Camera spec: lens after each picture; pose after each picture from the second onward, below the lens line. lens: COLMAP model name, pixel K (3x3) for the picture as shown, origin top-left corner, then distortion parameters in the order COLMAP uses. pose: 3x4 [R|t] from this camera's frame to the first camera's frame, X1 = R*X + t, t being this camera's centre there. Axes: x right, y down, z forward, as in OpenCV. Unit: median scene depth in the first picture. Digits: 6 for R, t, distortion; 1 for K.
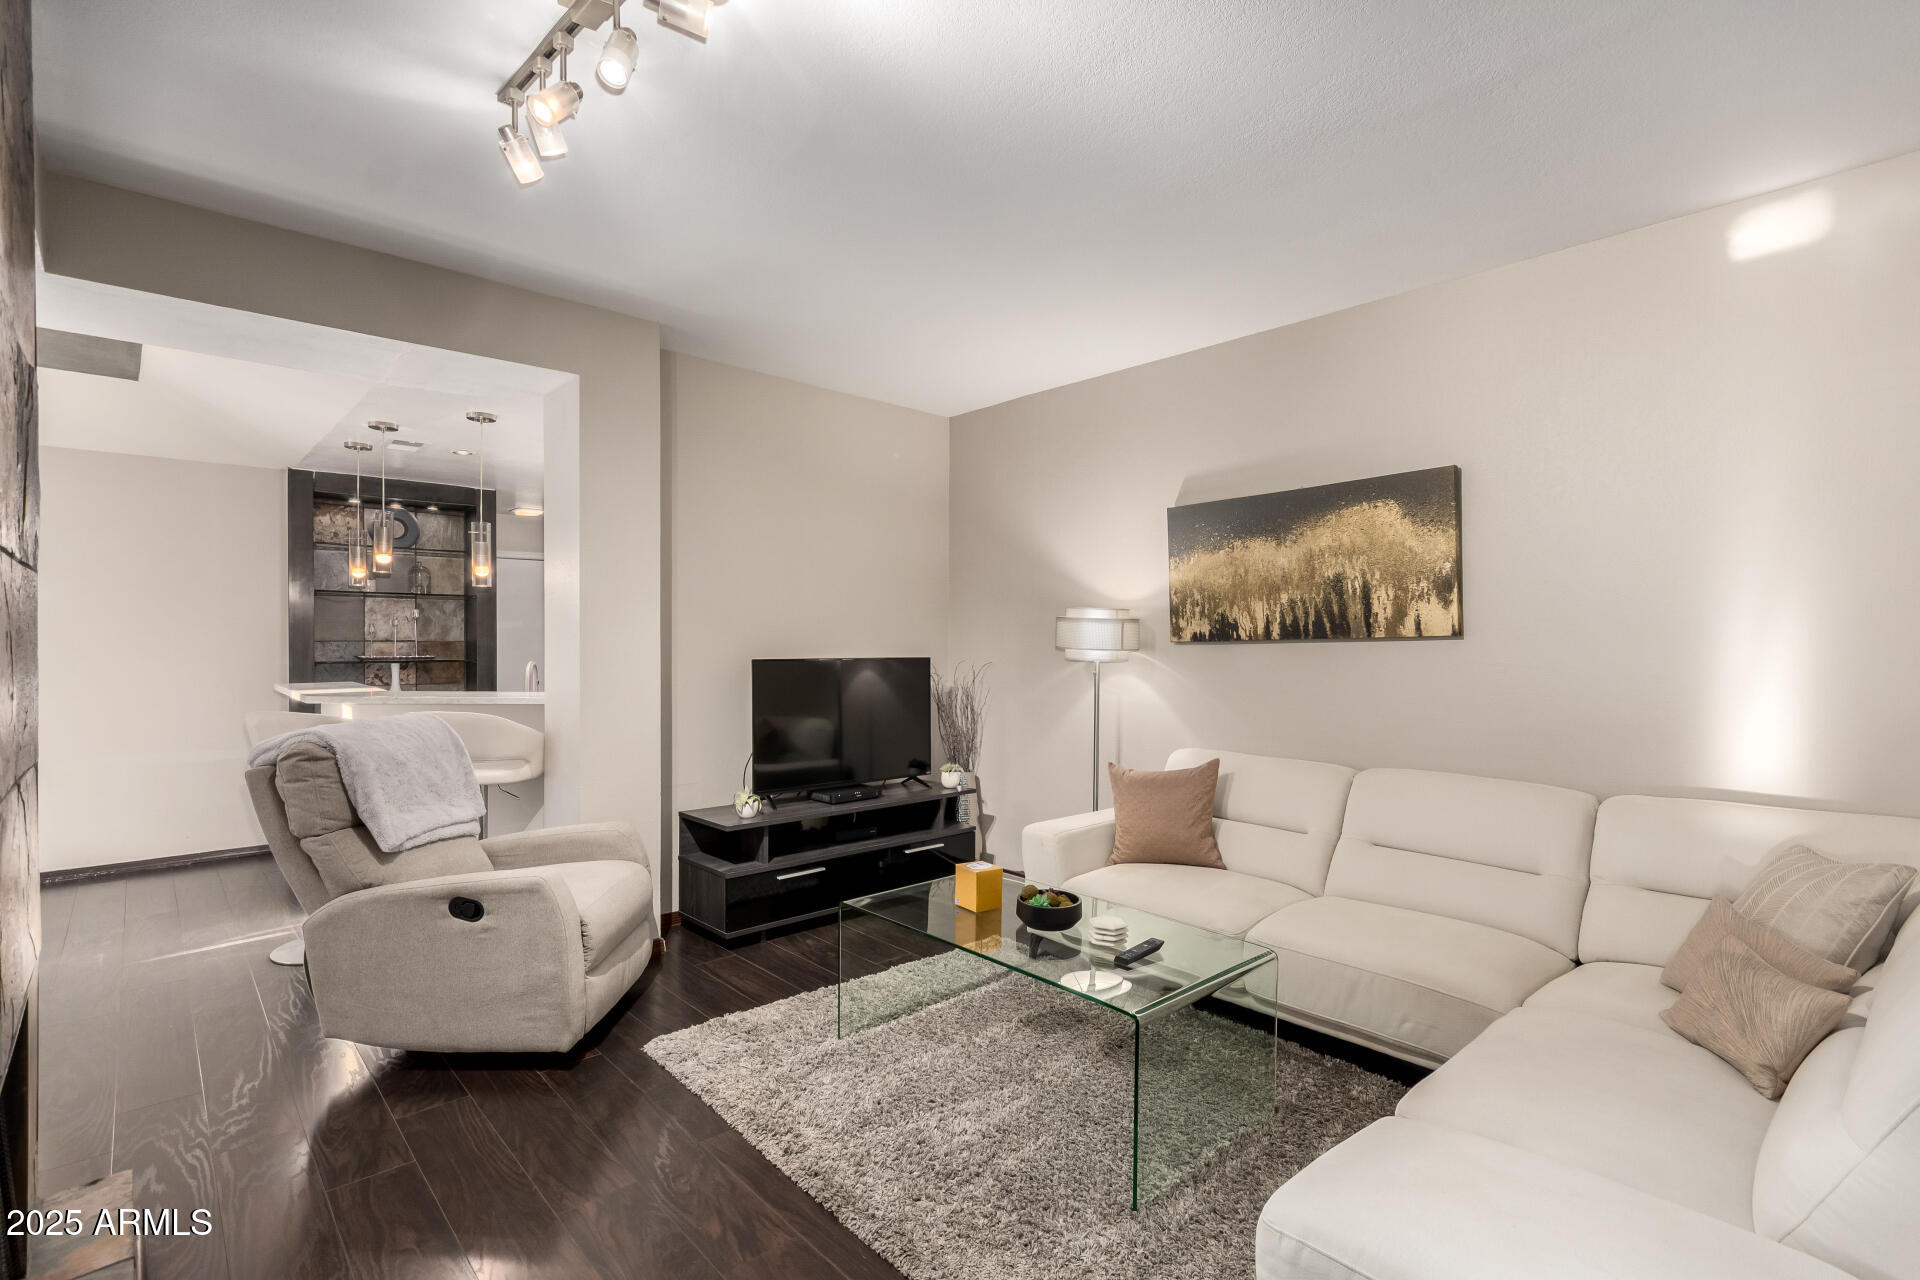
lens RADIAL K [[887.6, 0, 949.4], [0, 887.6, 650.8], [0, 0, 1]] dist [0.005198, 0.000373]
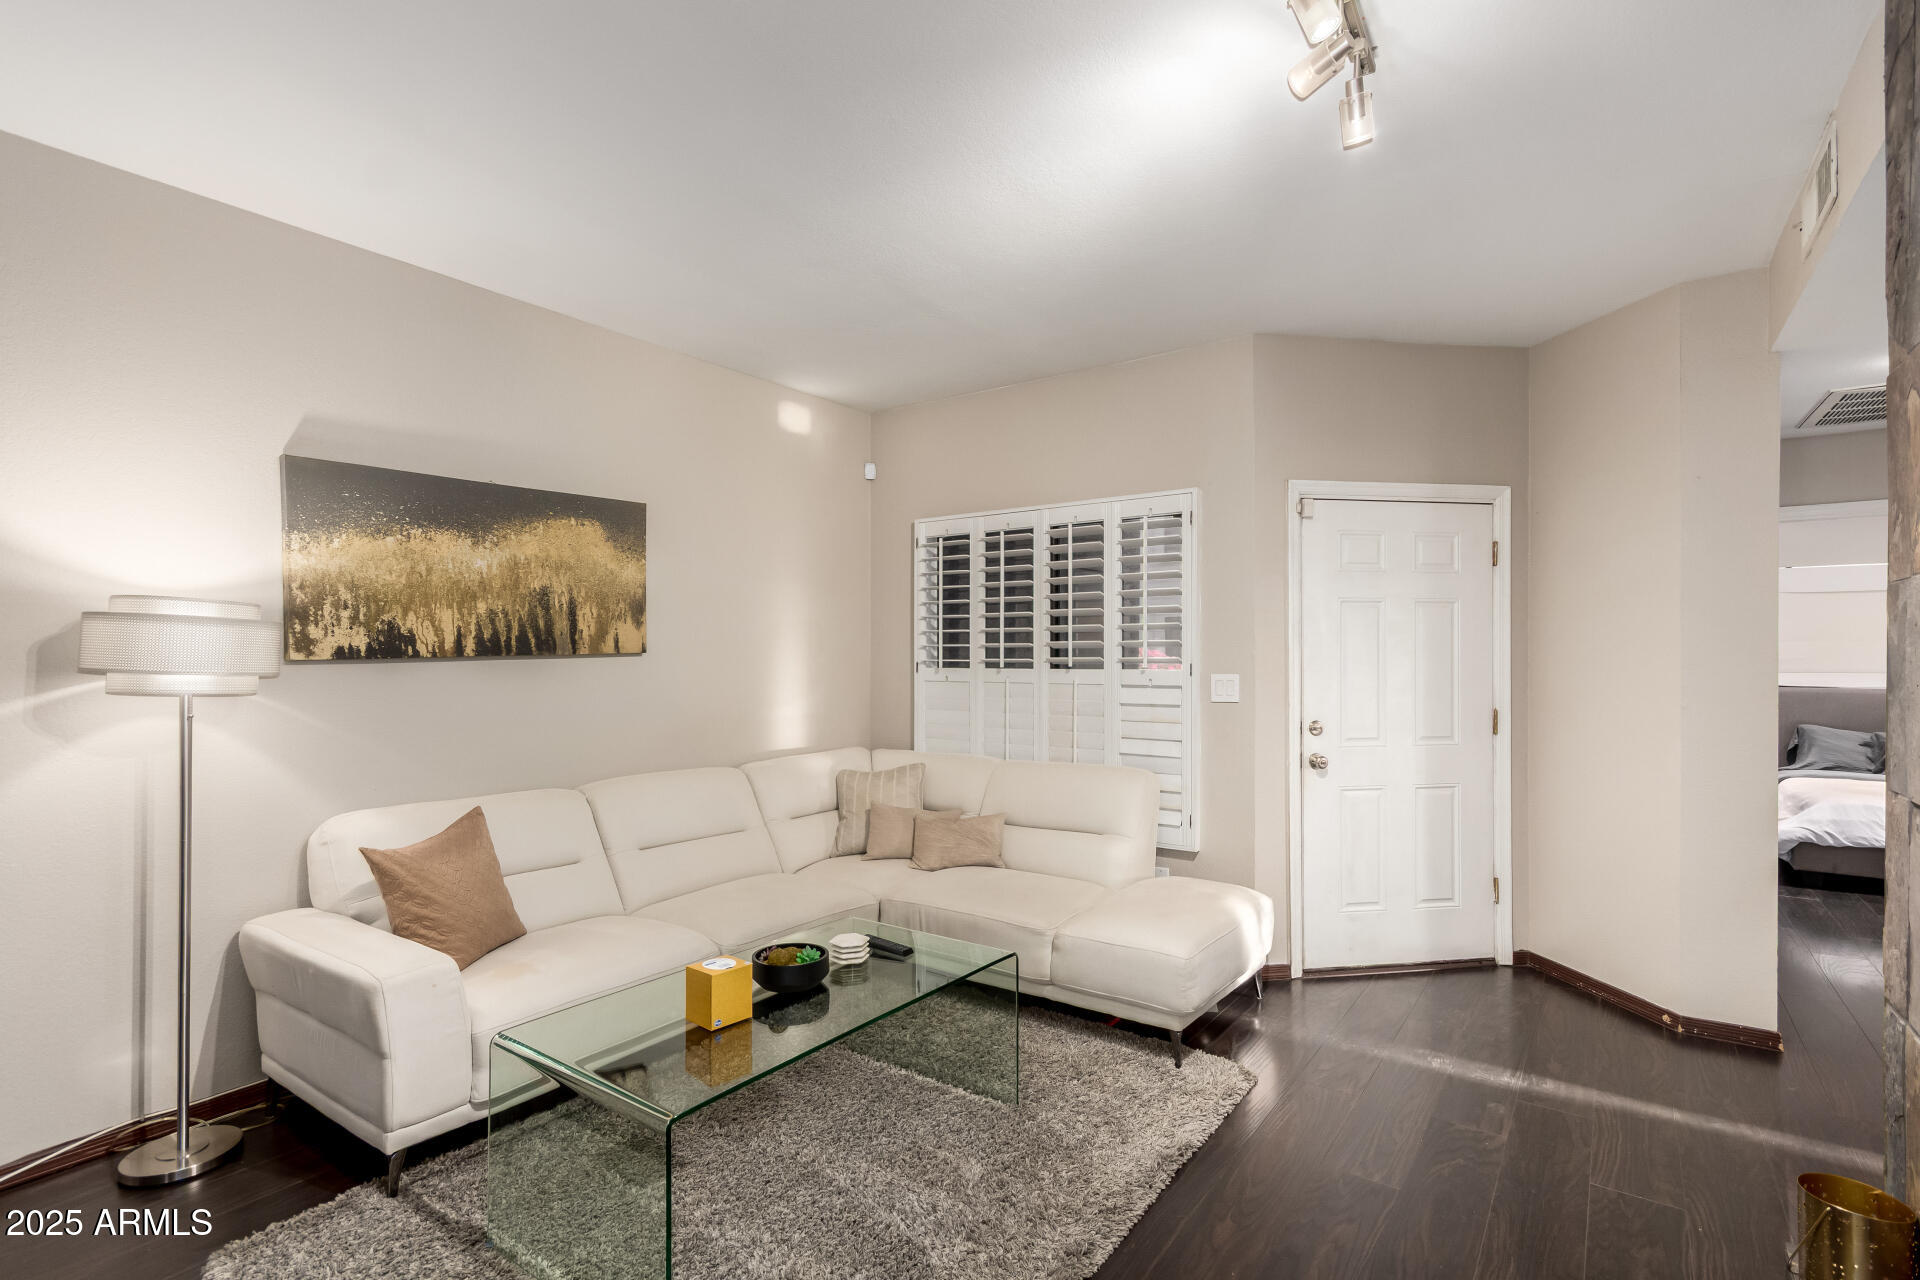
lens RADIAL K [[887.6, 0, 947.0], [0, 887.6, 640.5], [0, 0, 1]] dist [0.005198, 0.000373]
pose [[-0.218451, 0.012467, 0.975768, -0.547726], [0.009850, 0.999896, -0.010570, -0.014375], [-0.975798, 0.007302, -0.218551, 0.748044]]
